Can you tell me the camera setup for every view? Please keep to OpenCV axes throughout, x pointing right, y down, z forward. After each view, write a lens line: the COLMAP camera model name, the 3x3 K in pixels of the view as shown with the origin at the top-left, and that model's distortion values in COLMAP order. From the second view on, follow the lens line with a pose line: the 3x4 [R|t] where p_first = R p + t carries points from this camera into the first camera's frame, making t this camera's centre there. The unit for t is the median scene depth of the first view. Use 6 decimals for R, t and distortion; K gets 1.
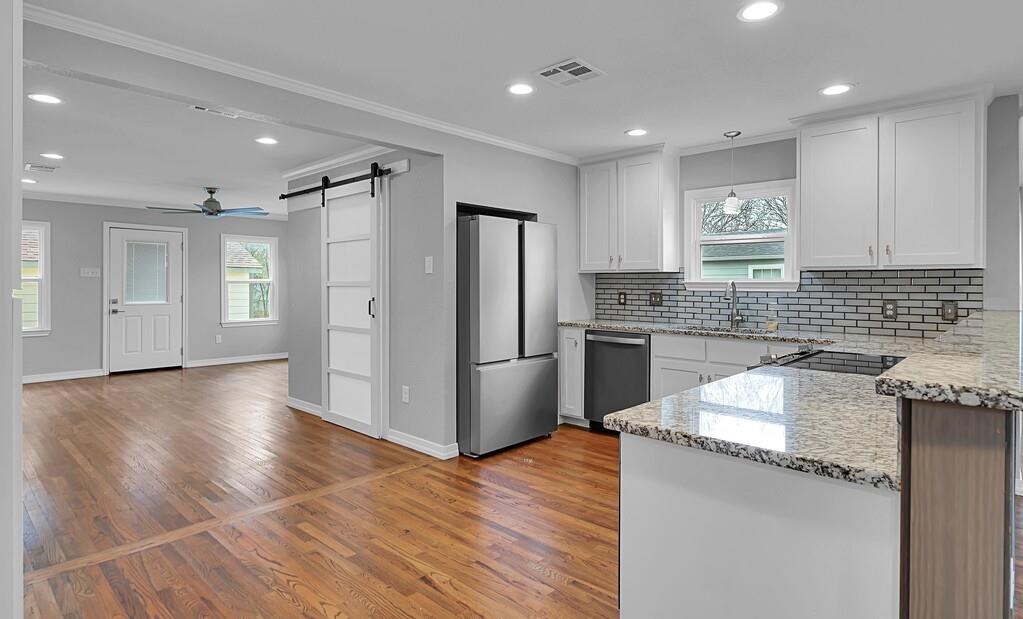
lens RADIAL K [[552.7, 0, 501.8], [0, 552.7, 281.9], [0, 0, 1]] dist [-0.003349, 0.002212]
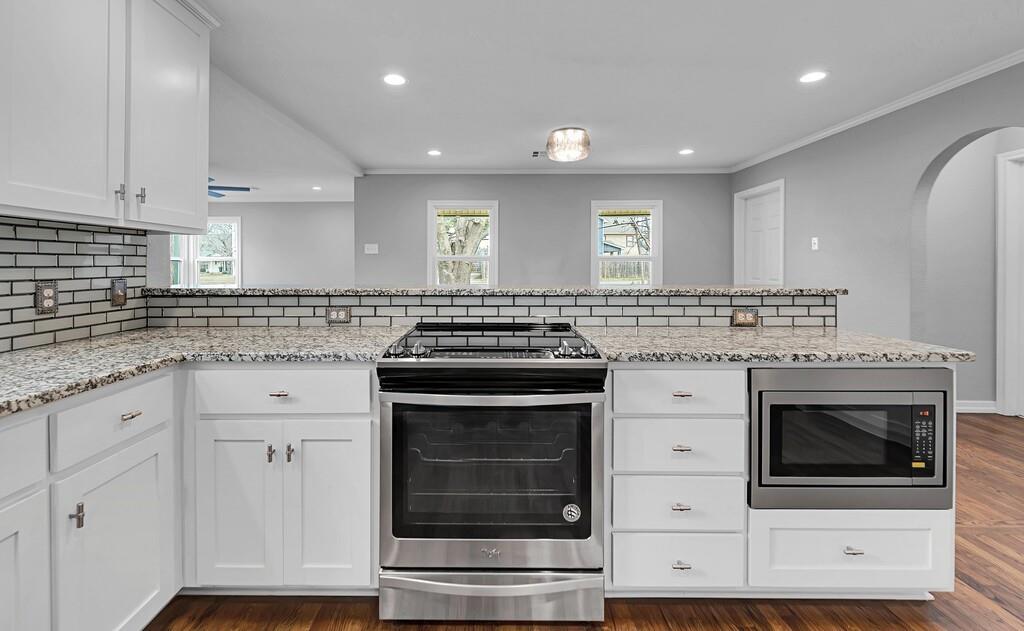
lens RADIAL K [[442.1, 0, 490.2], [0, 442.1, 267.5], [0, 0, 1]] dist [-0.000491, 0.000072]
pose [[-0.680945, -0.002964, 0.732329, 0.064916], [0.002588, 0.999976, 0.006454, 0.015487], [-0.732330, 0.006290, -0.680921, 0.845323]]
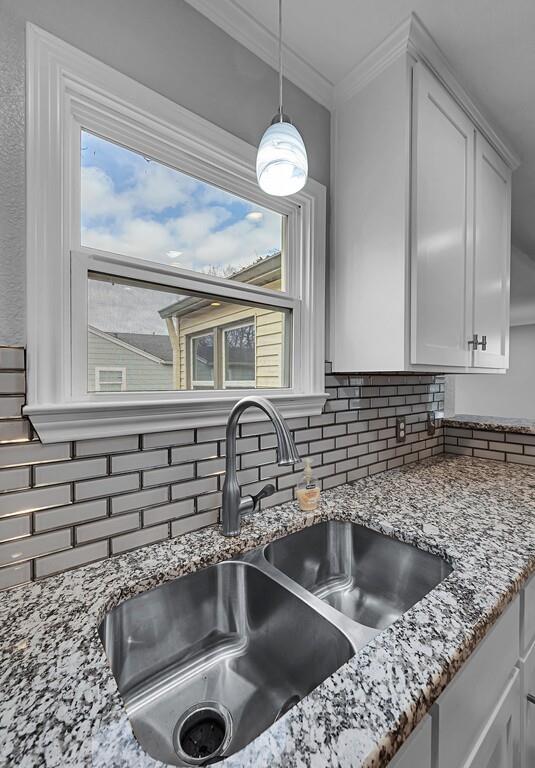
lens RADIAL K [[326.6, 0, 268.7], [0, 326.6, 384.9], [0, 0, 1]] dist [-0.001131, -0.000021]
pose [[0.131843, -0.010670, 0.991213, 0.226771], [0.007318, 0.999925, 0.009790, -0.011498], [-0.991244, 0.005963, 0.131911, 0.964646]]
